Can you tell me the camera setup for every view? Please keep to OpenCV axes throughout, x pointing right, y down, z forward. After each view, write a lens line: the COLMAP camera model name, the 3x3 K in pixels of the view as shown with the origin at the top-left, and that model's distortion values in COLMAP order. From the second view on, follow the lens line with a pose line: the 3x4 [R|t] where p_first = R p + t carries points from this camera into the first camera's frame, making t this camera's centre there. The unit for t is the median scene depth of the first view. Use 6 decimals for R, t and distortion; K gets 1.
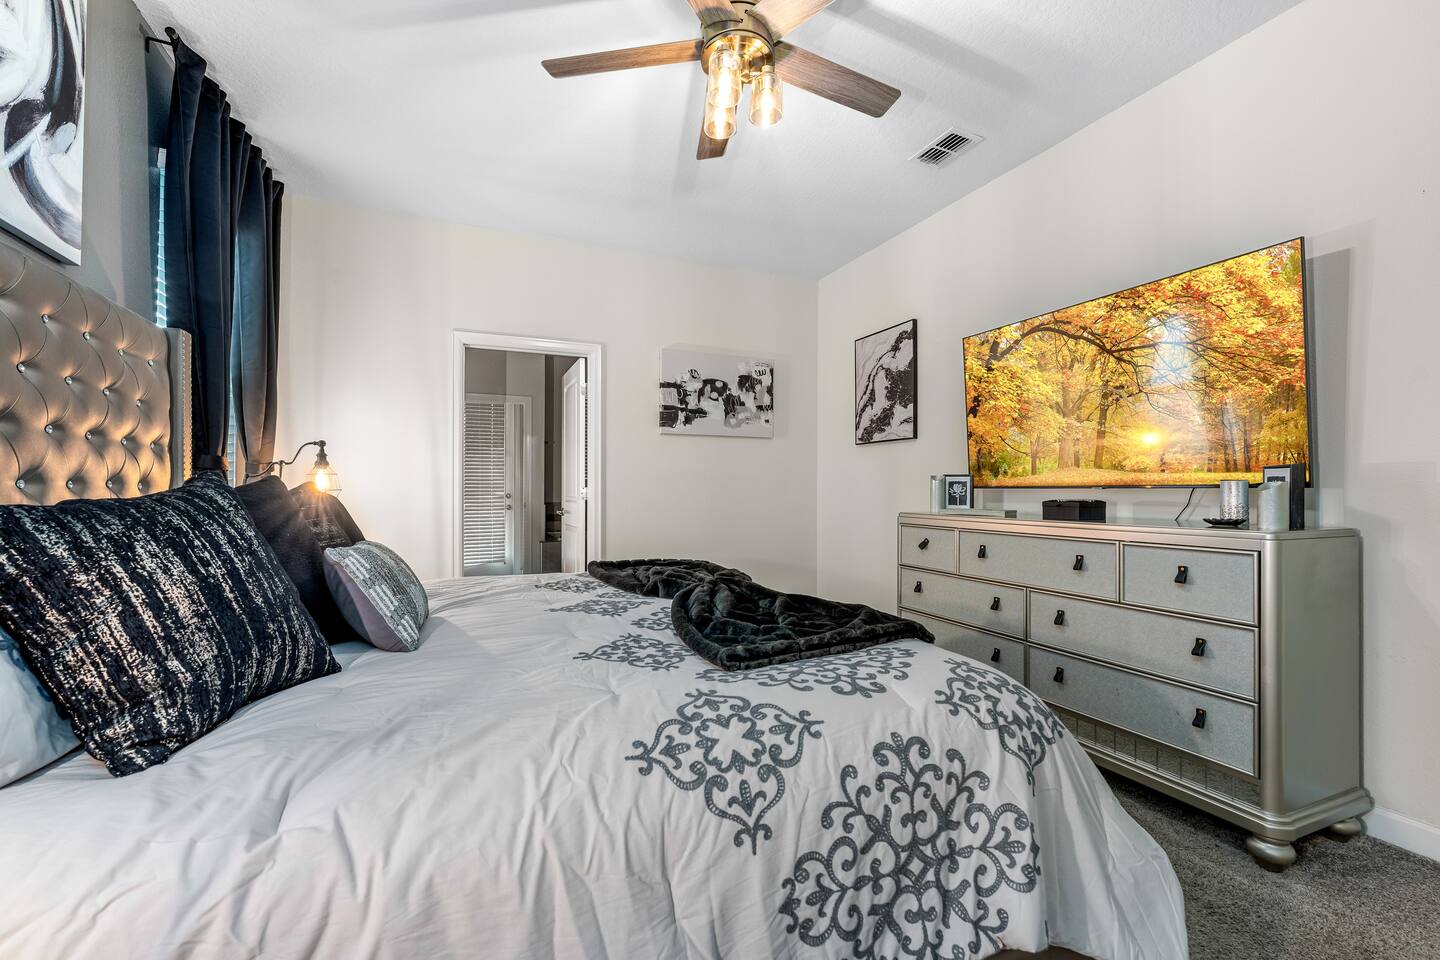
lens RADIAL K [[595.8, 0, 725.0], [0, 595.8, 490.3], [0, 0, 1]] dist [-0.002173, 0.000236]
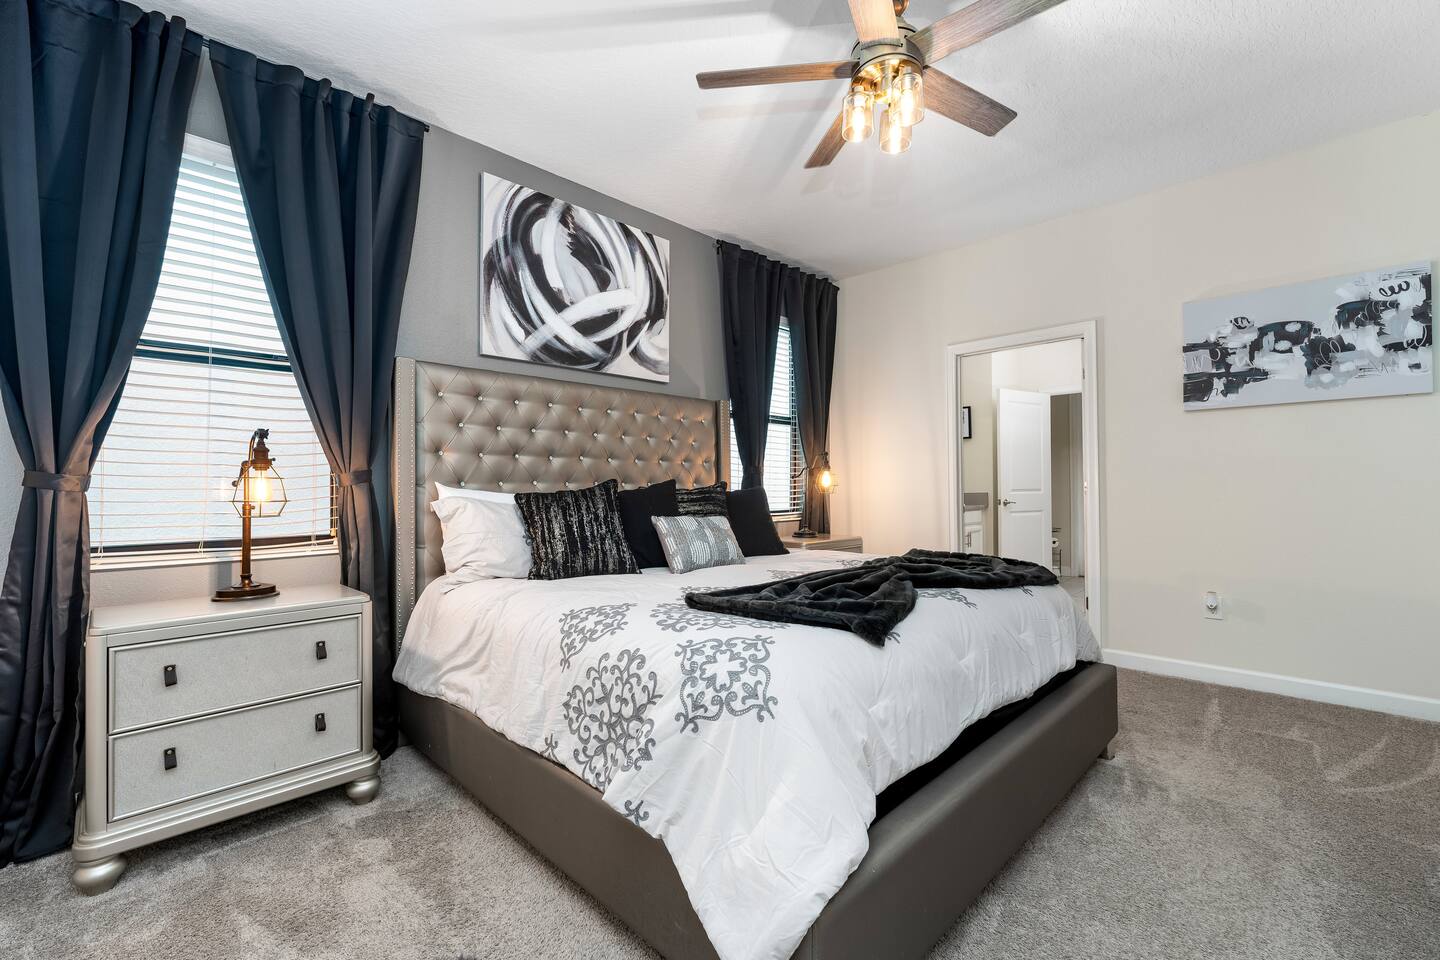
lens RADIAL K [[621.0, 0, 722.2], [0, 621.0, 478.2], [0, 0, 1]] dist [-0.001835, -0.000261]
pose [[0.362973, -0.015205, -0.931675, 1.596361], [0.004646, 0.999884, -0.014508, 0.001826], [0.931788, 0.000938, 0.363002, 0.550533]]
